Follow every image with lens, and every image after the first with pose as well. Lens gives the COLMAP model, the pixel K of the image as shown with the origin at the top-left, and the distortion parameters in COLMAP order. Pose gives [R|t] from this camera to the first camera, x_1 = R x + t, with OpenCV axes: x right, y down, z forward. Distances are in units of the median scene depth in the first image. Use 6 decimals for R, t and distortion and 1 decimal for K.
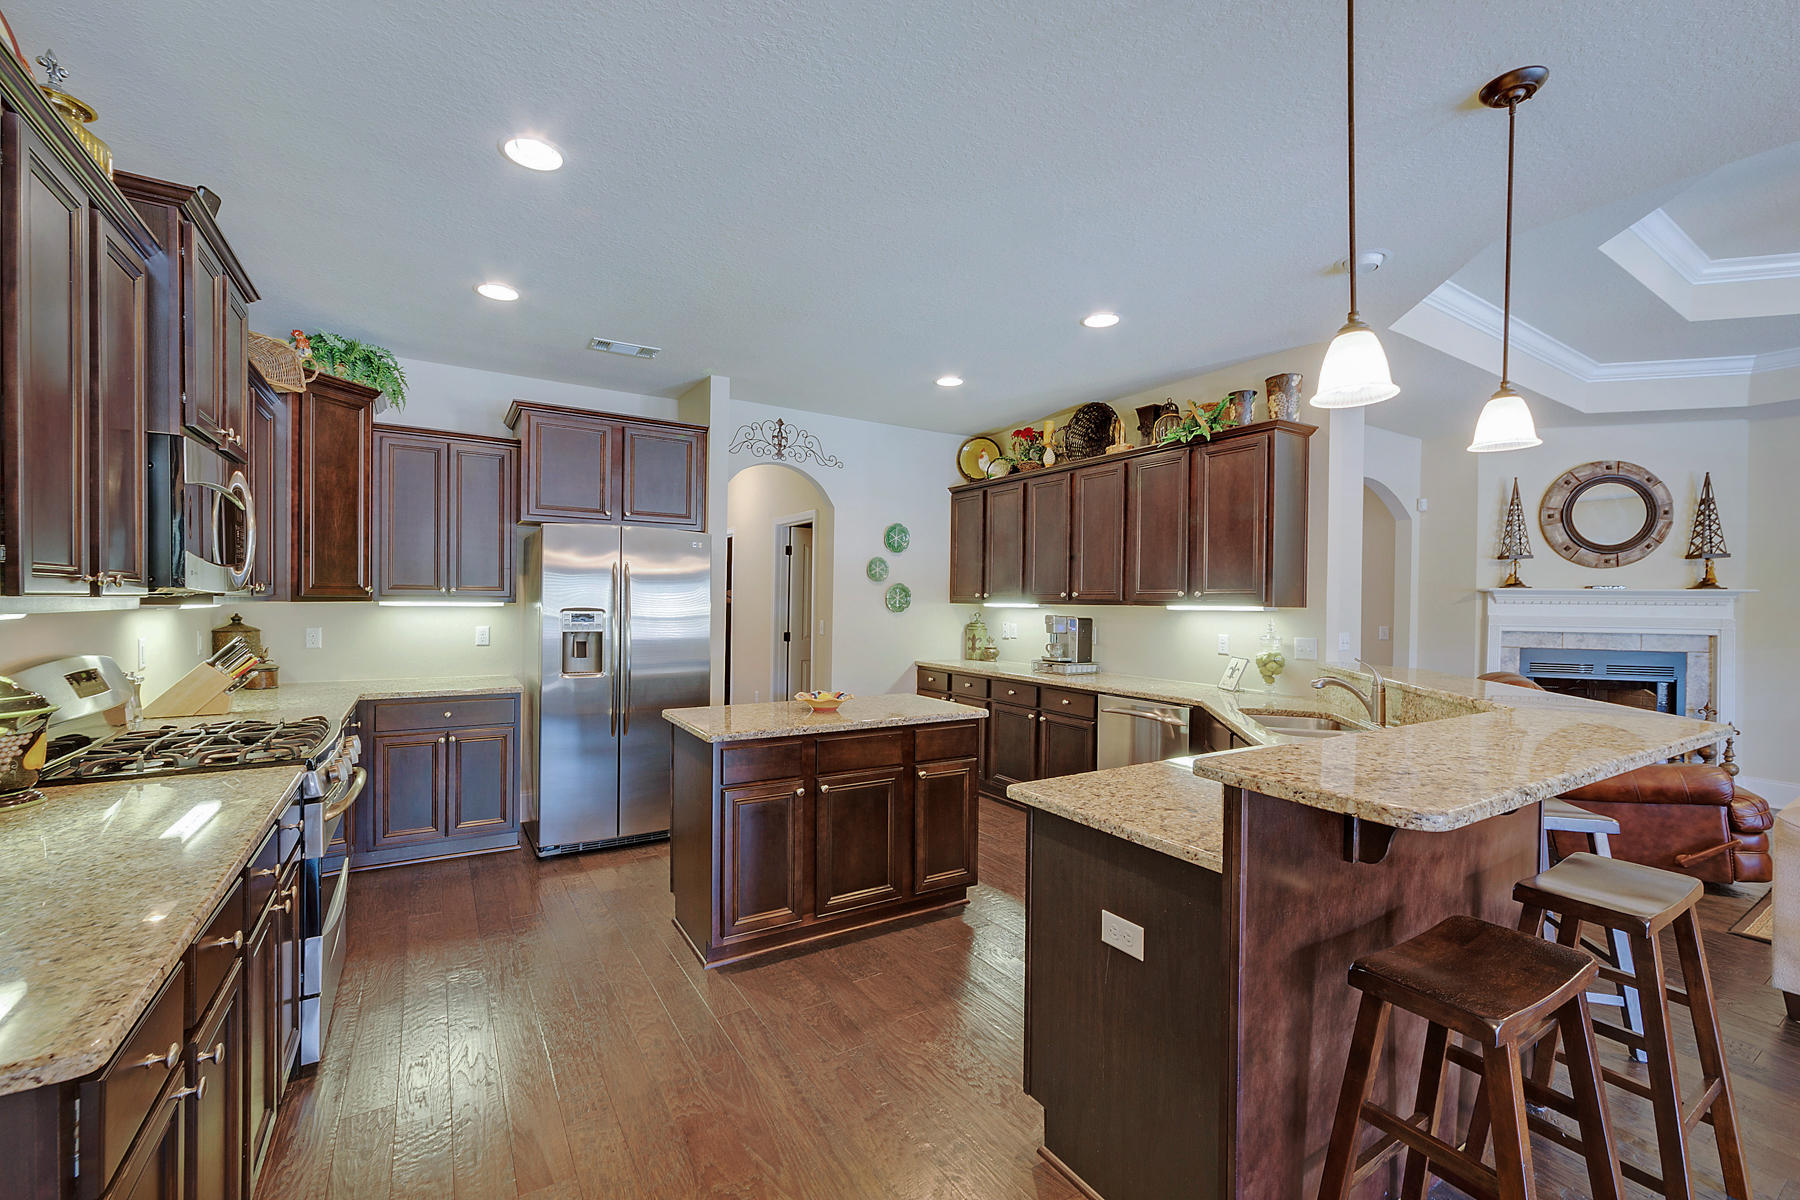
lens RADIAL K [[709.7, 0, 910.2], [0, 709.7, 621.5], [0, 0, 1]] dist [-0.002894, 0.000033]
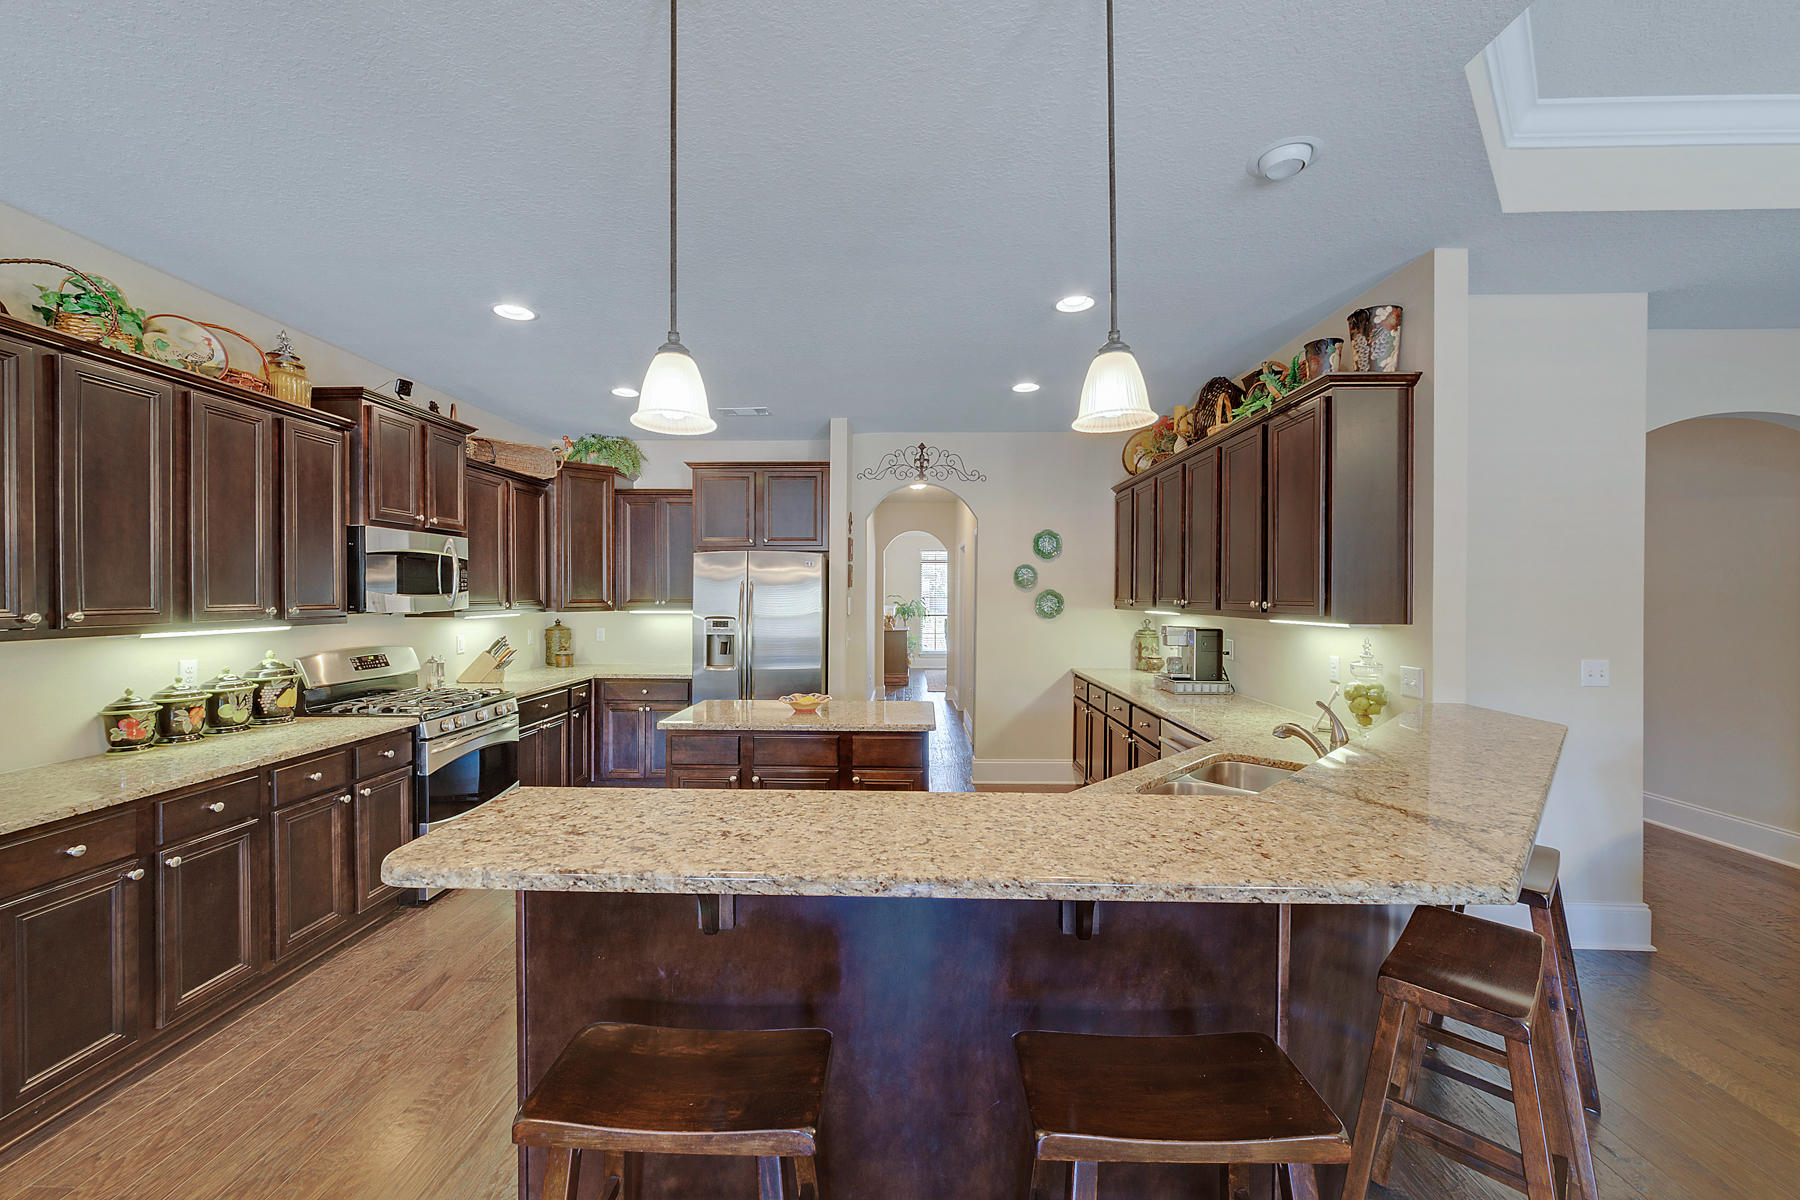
lens RADIAL K [[673.4, 0, 896.5], [0, 673.4, 601.6], [0, 0, 1]] dist [0.009004, -0.000055]
pose [[0.841839, -0.004497, -0.539710, 0.357798], [-0.009028, 0.999708, -0.022412, -0.016175], [0.539654, 0.023740, 0.841552, 0.104844]]
